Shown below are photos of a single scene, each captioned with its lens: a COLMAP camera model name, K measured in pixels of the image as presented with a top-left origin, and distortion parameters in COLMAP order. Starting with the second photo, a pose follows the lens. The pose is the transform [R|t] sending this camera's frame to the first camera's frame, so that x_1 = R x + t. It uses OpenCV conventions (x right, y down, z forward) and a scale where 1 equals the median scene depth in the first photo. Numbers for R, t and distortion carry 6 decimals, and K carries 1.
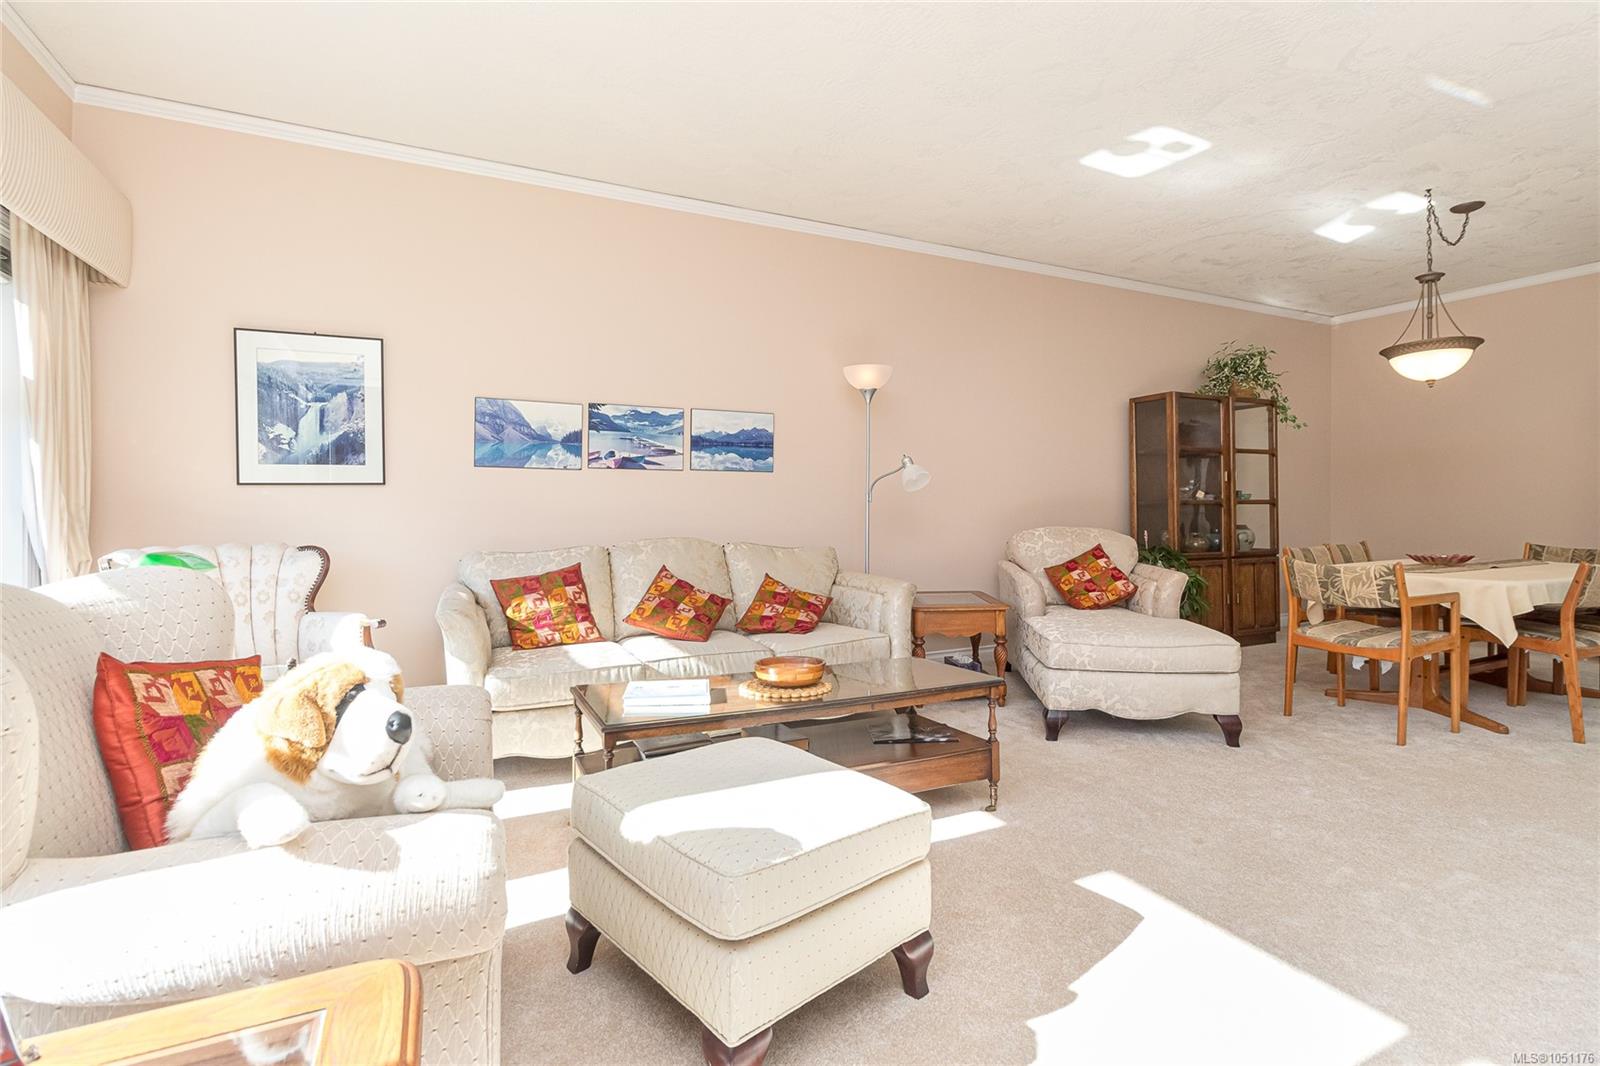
lens RADIAL K [[749.4, 0, 818.0], [0, 749.4, 498.1], [0, 0, 1]] dist [0.007725, 0.001735]
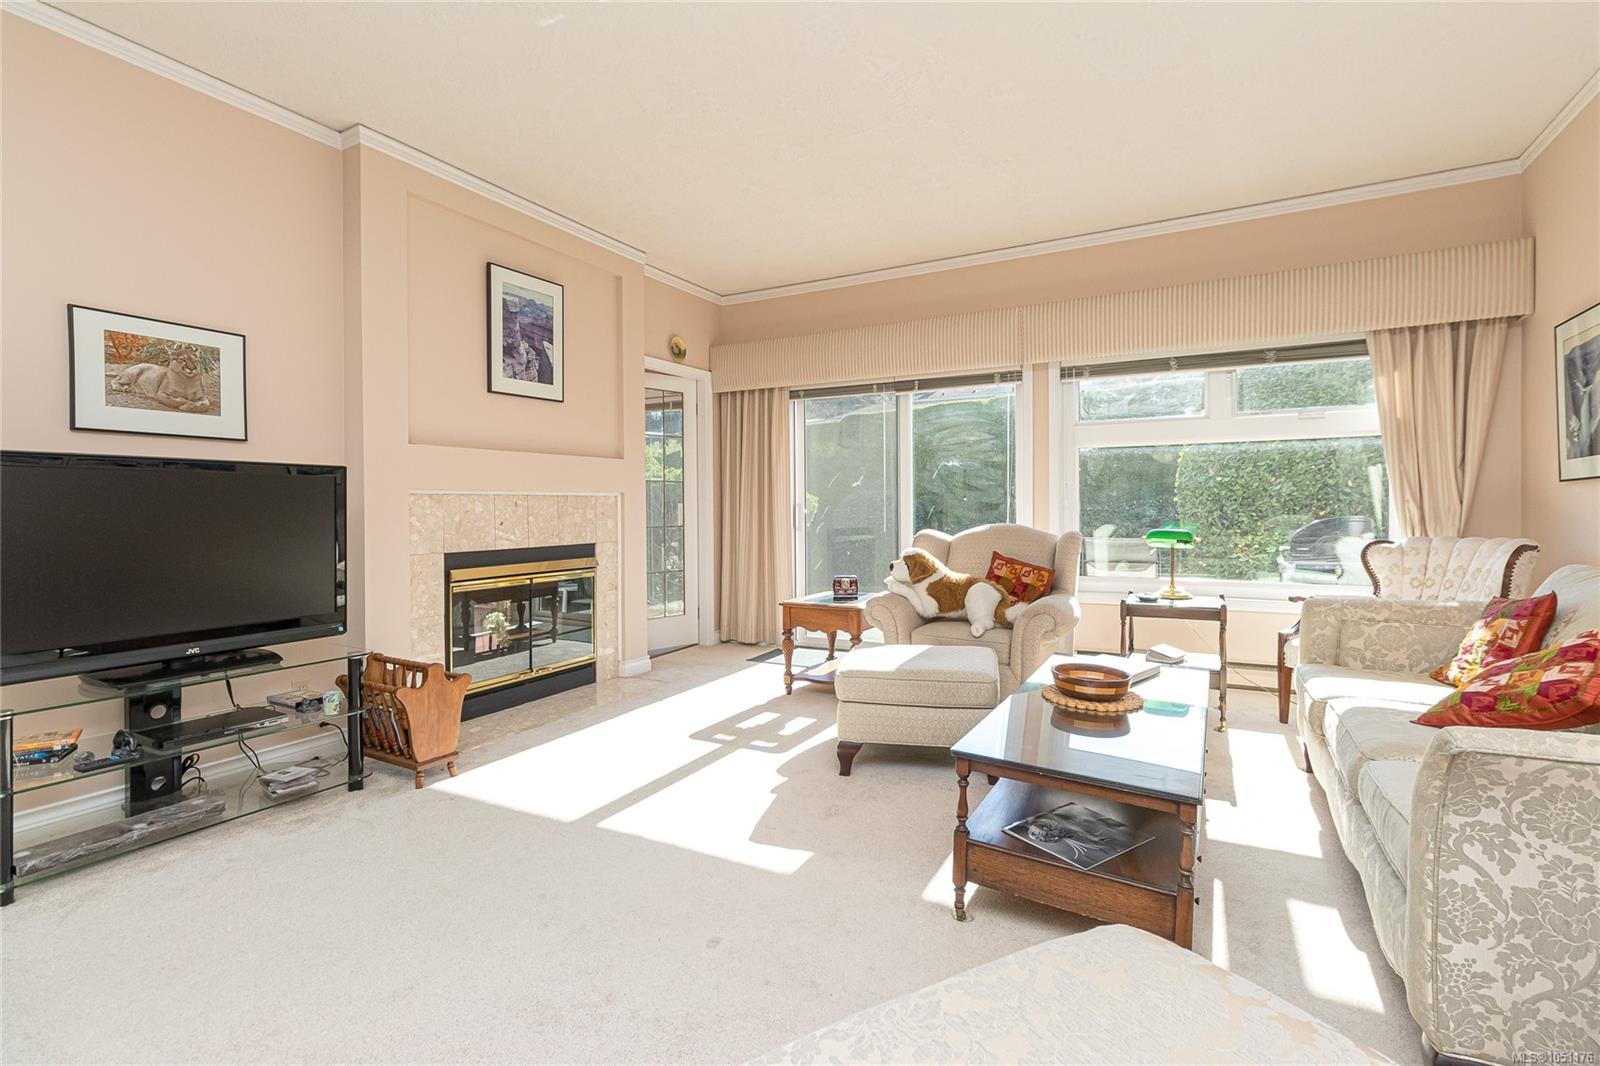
lens RADIAL K [[749.4, 0, 802.6], [0, 749.4, 516.3], [0, 0, 1]] dist [0.007725, 0.001735]
pose [[-0.819065, 0.013430, -0.573543, 0.523612], [0.011173, 0.999910, 0.007458, 0.008169], [0.573592, -0.000299, -0.819141, 1.014756]]
